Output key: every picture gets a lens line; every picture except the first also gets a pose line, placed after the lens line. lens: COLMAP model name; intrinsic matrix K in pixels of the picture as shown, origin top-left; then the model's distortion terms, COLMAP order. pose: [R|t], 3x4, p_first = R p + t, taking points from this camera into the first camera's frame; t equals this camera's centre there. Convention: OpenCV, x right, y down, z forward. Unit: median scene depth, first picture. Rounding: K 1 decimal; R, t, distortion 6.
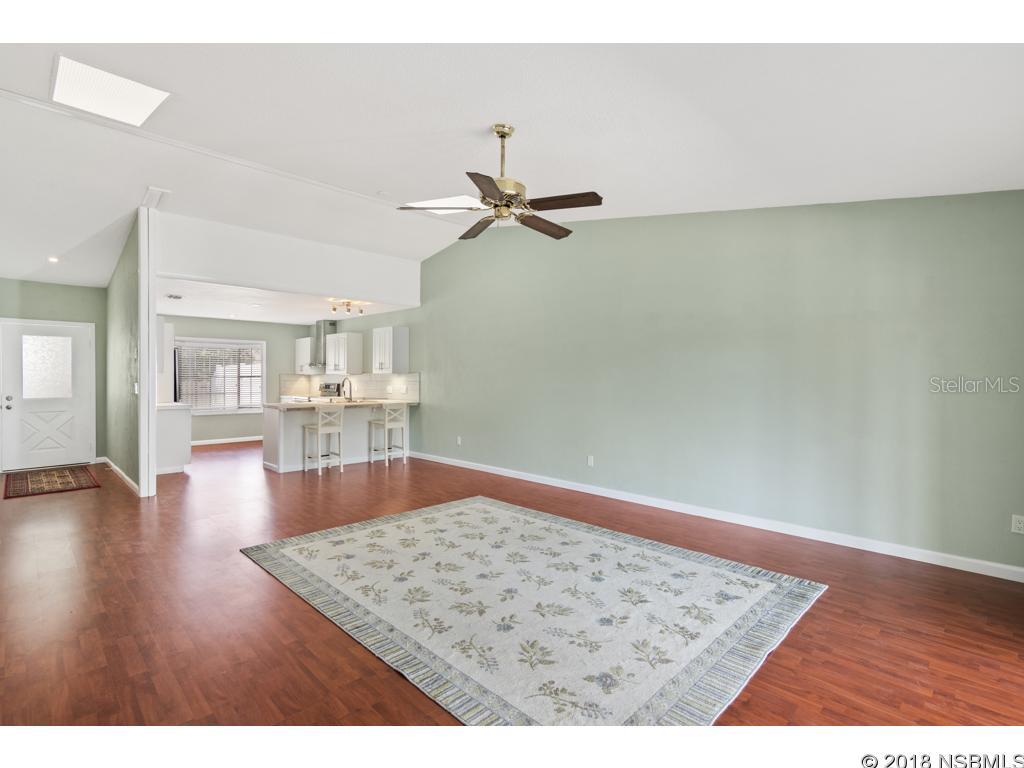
lens RADIAL K [[493.8, 0, 512.0], [0, 493.8, 384.0], [0, 0, 1]] dist [0.001182, 0.000569]
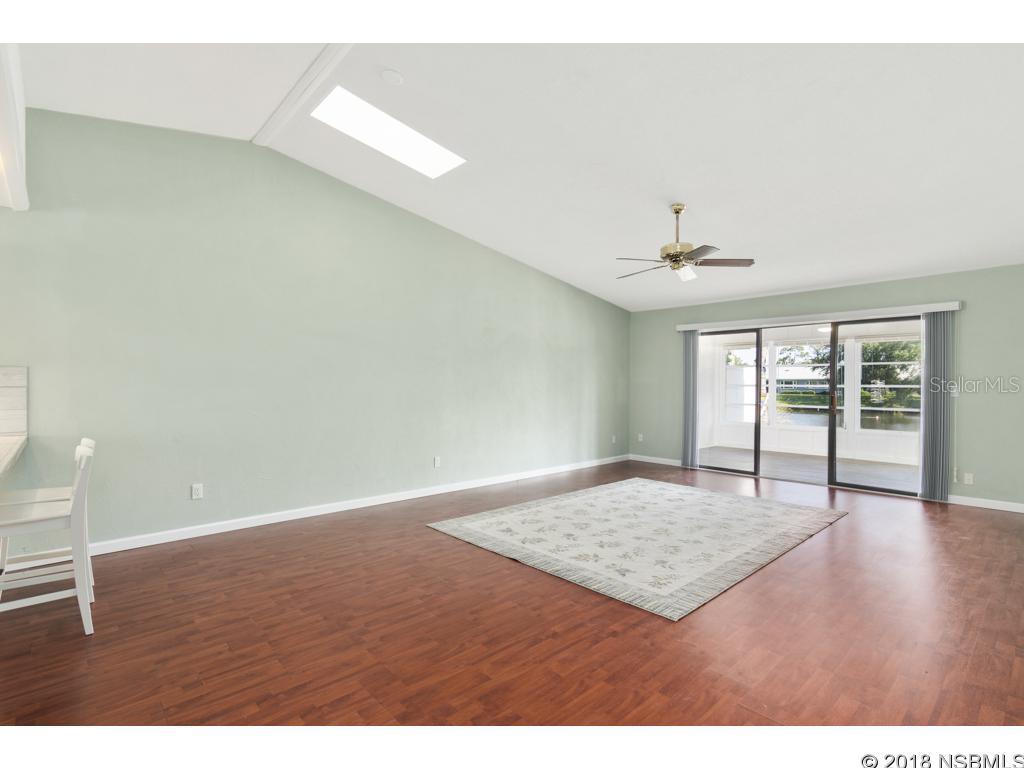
lens RADIAL K [[493.8, 0, 512.0], [0, 493.8, 384.0], [0, 0, 1]] dist [0.001182, 0.000569]
pose [[0.047349, -0.006586, 0.998857, -1.214719], [0.011269, 0.999918, 0.006059, -0.011583], [-0.998815, 0.010969, 0.047420, 1.146988]]
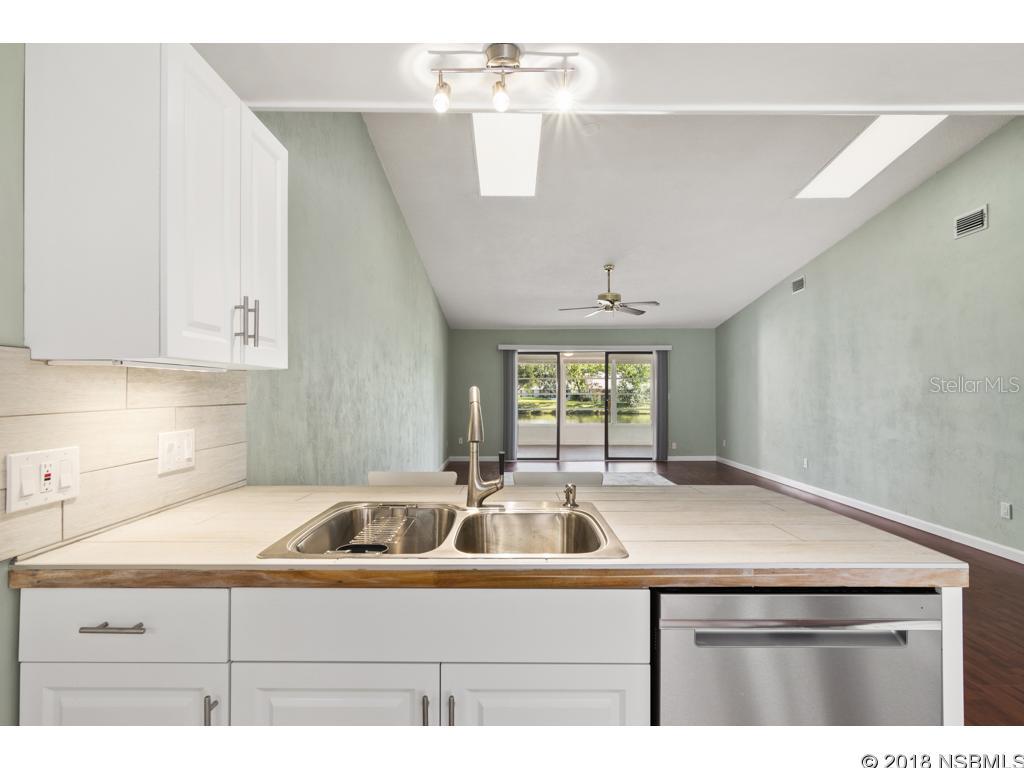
lens RADIAL K [[493.8, 0, 512.0], [0, 493.8, 384.0], [0, 0, 1]] dist [0.001182, 0.000569]
pose [[-0.701699, 0.008084, 0.712428, -0.953820], [0.007959, 0.999962, -0.003507, -0.028077], [-0.712430, 0.003209, -0.701736, 2.221372]]
